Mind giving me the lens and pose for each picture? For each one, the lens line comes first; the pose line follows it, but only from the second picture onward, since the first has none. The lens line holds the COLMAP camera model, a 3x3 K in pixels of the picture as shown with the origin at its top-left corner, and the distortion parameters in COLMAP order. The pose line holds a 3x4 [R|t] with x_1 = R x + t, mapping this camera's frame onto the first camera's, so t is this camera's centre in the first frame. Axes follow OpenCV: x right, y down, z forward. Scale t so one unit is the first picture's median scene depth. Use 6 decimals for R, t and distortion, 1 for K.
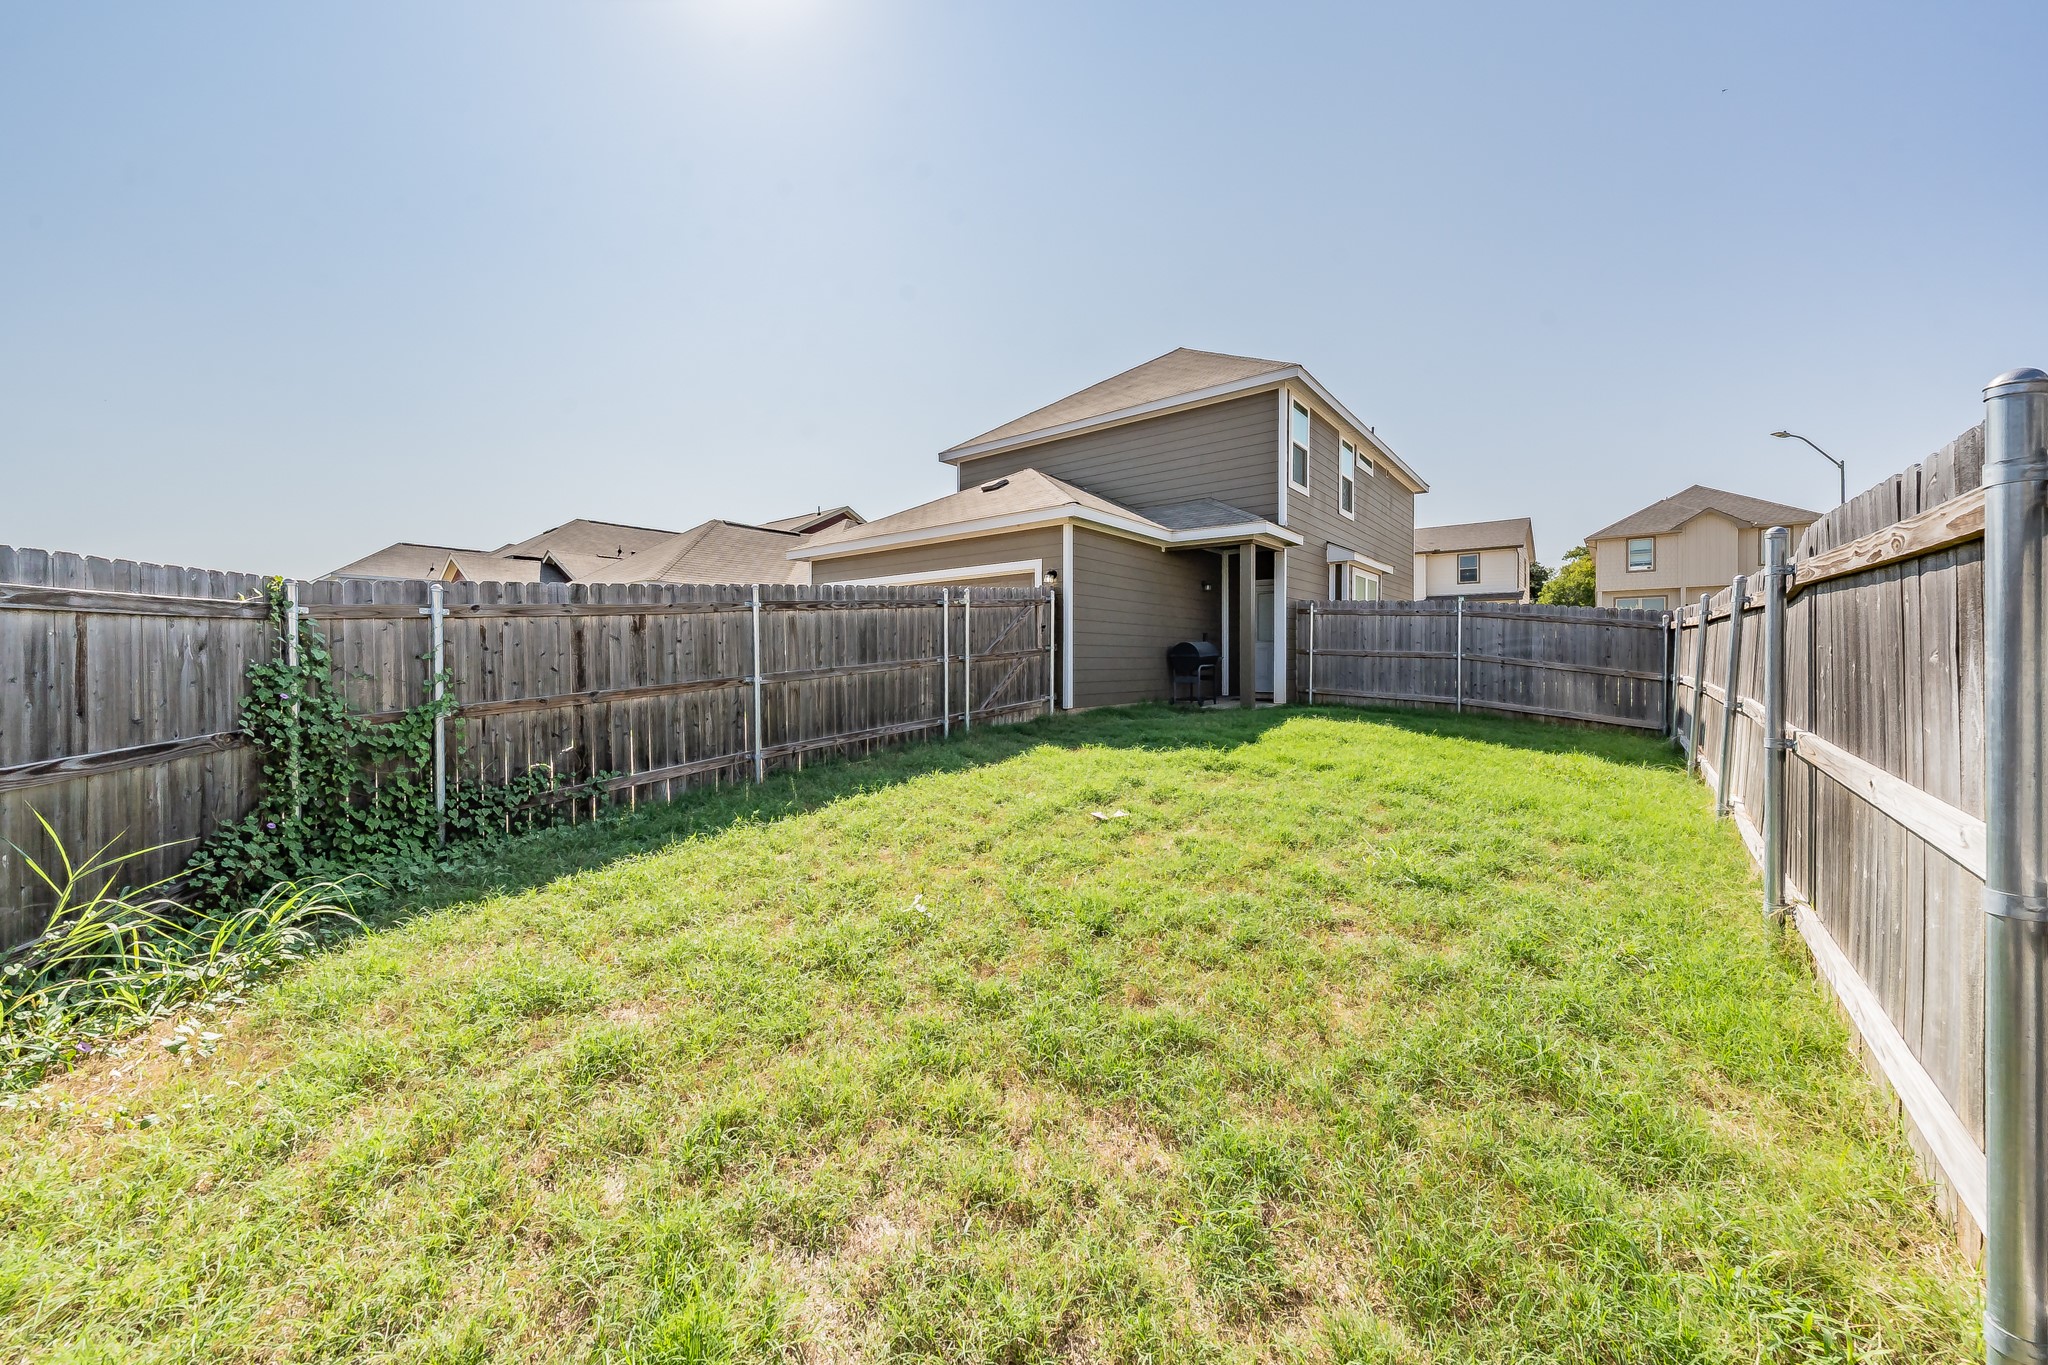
lens RADIAL K [[778.6, 0, 1023.9], [0, 778.6, 674.1], [0, 0, 1]] dist [0.001045, -0.000371]
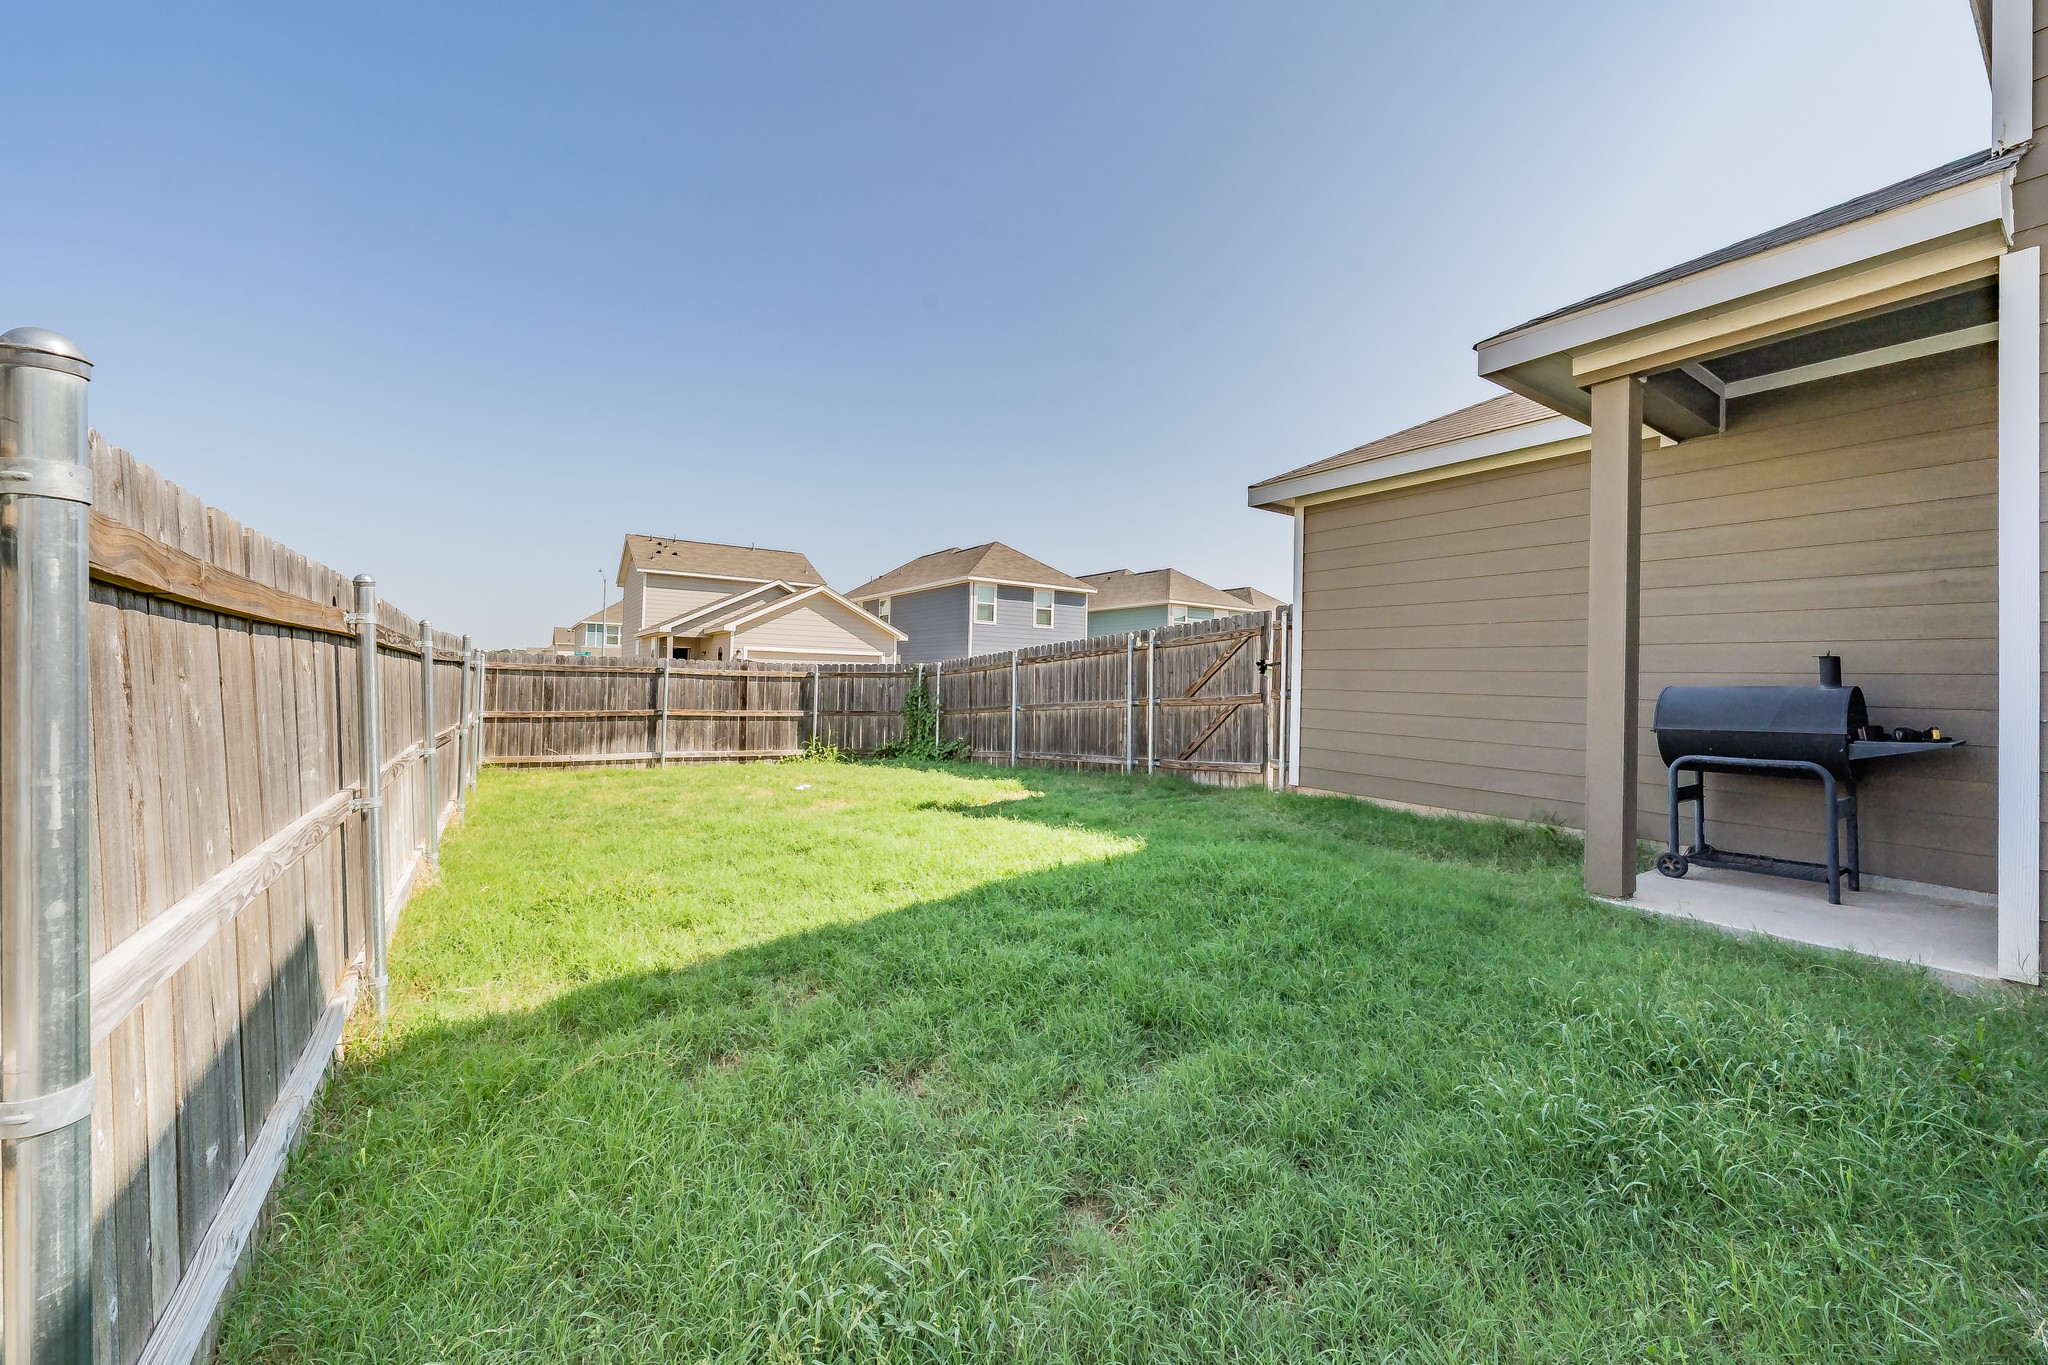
lens RADIAL K [[778.6, 0, 1023.4], [0, 778.6, 678.2], [0, 0, 1]] dist [0.001045, -0.000371]
pose [[-0.339923, 0.033948, -0.939840, 1.024179], [0.003749, 0.999389, 0.034743, -0.096709], [0.940446, 0.008286, -0.339843, 1.363250]]
